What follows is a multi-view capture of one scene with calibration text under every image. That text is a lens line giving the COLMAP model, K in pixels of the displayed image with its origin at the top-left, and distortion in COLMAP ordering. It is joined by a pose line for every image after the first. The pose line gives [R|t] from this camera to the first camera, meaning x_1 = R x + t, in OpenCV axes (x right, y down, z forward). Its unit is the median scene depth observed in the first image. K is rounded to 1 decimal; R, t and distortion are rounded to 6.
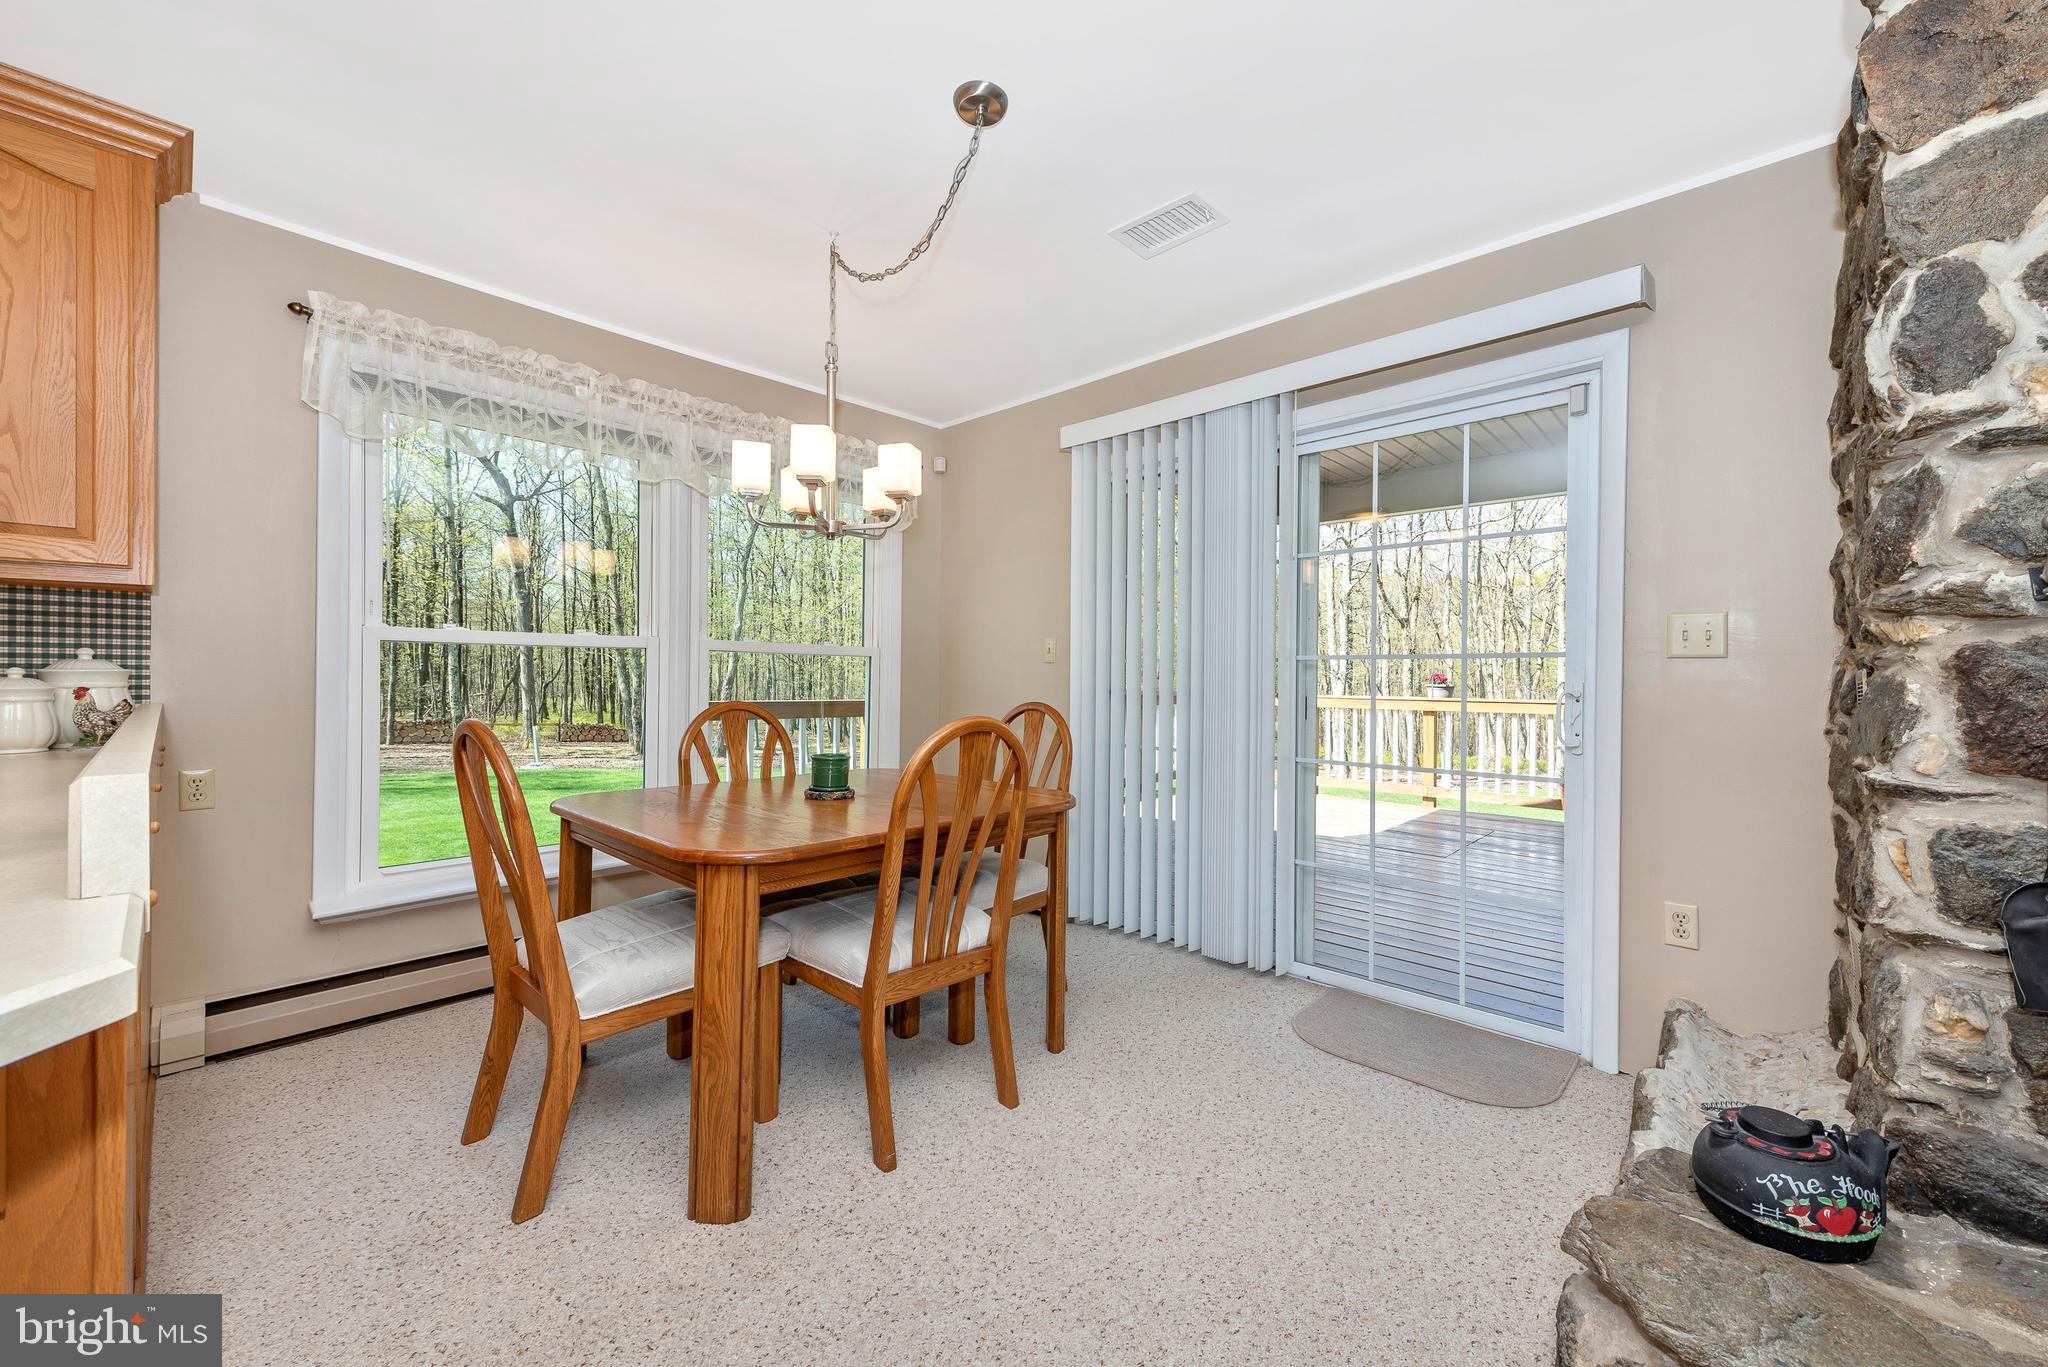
lens RADIAL K [[800.6, 0, 1024.0], [0, 800.6, 683.5], [0, 0, 1]] dist [0.001704, -0.000323]
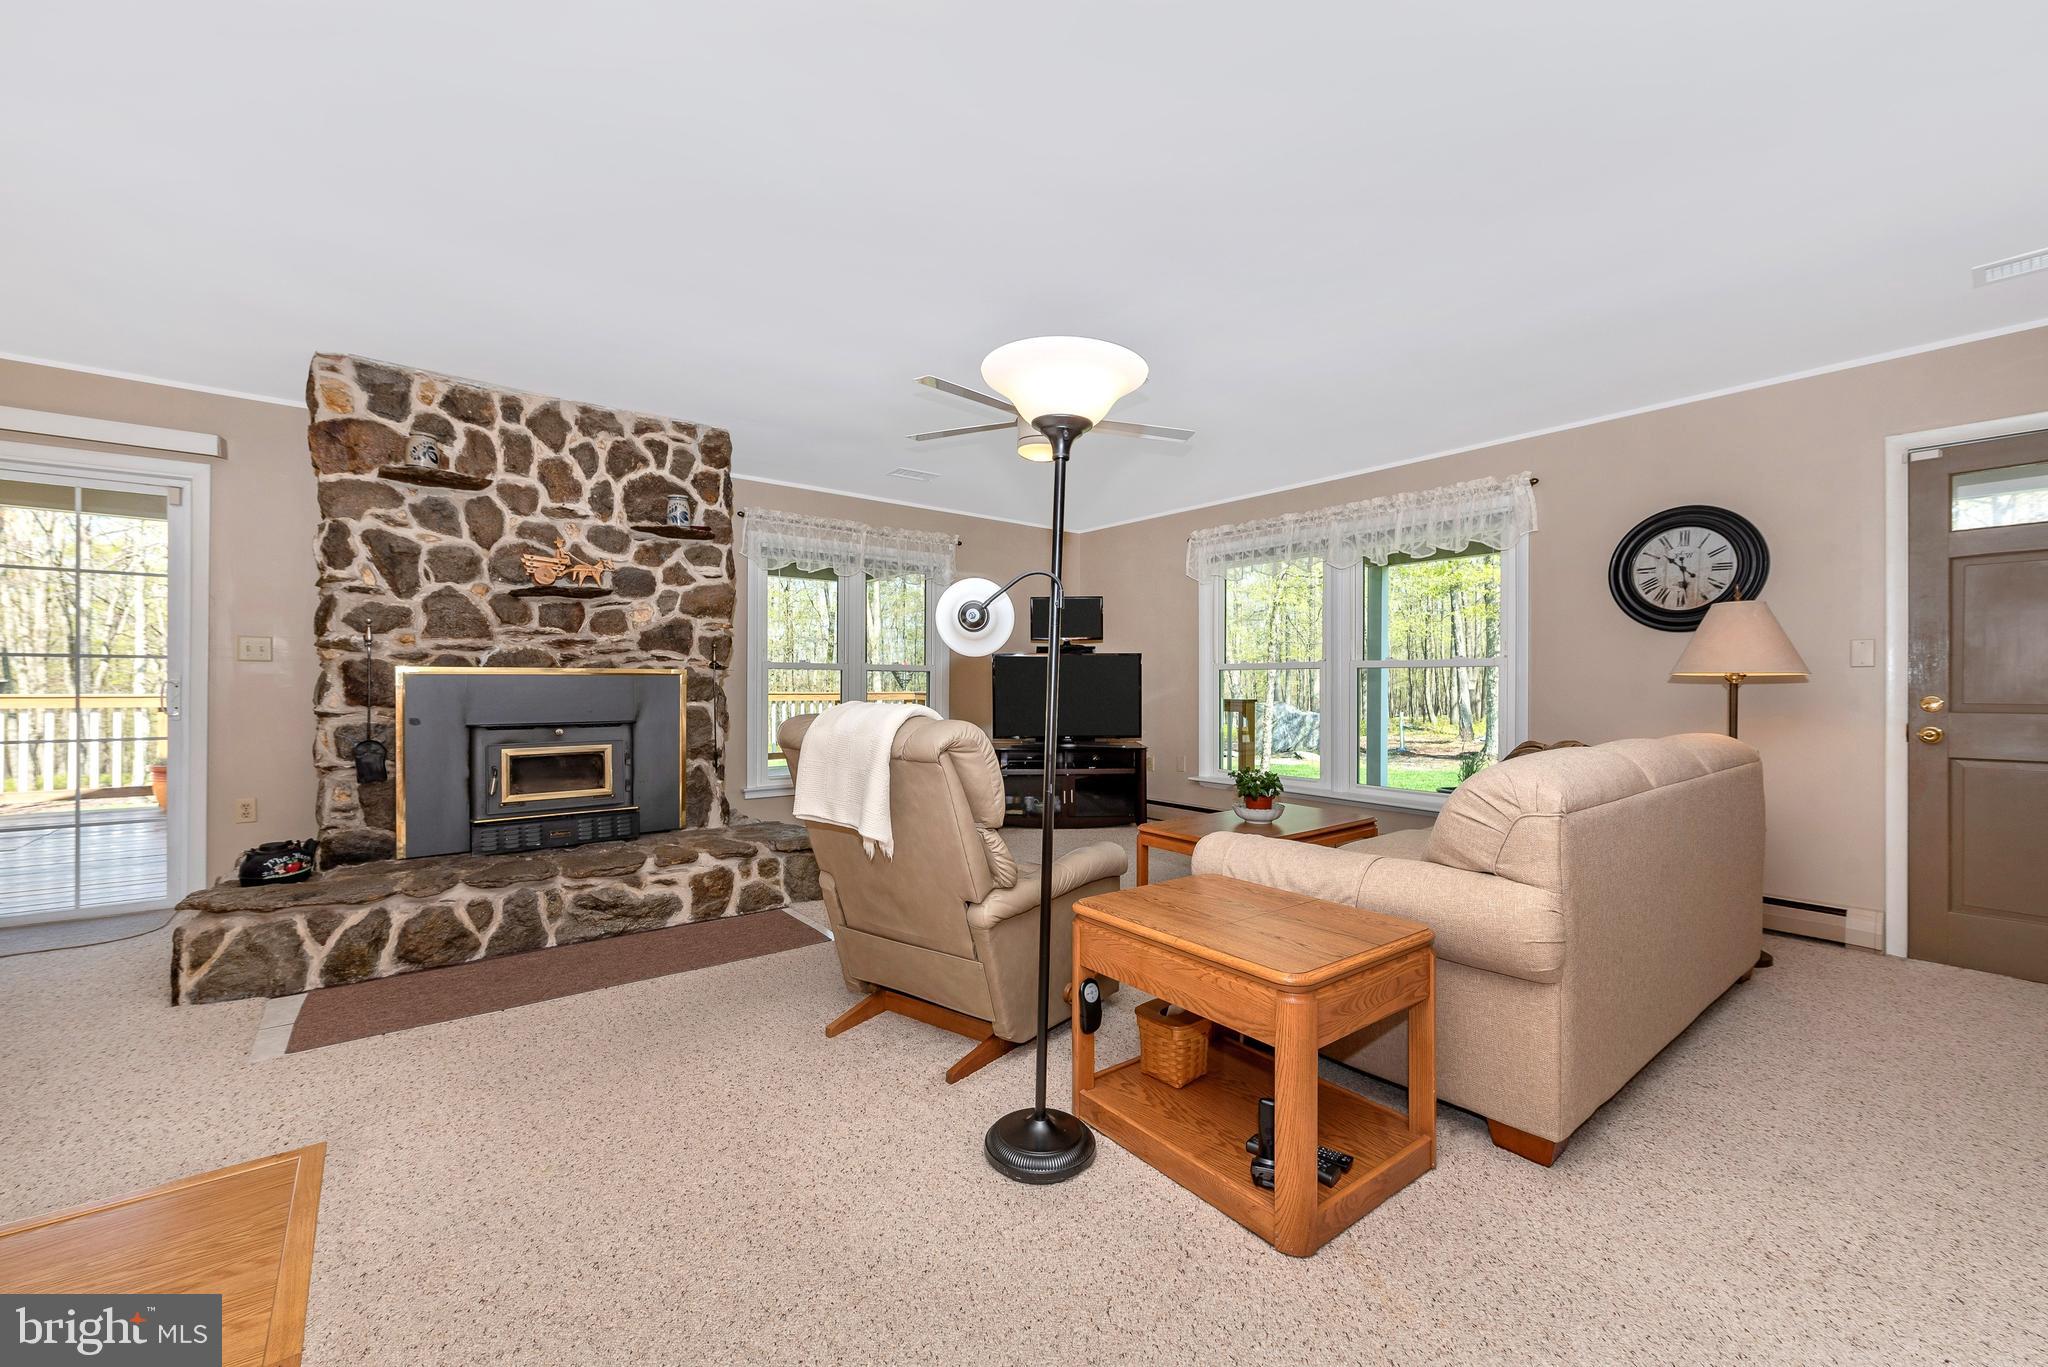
lens RADIAL K [[800.6, 0, 1024.0], [0, 800.6, 683.5], [0, 0, 1]] dist [0.001704, -0.000323]
pose [[0.143886, -0.005347, 0.989580, -1.242563], [0.002932, 0.999983, 0.004977, 0.026136], [-0.989590, 0.002185, 0.143900, -1.733091]]
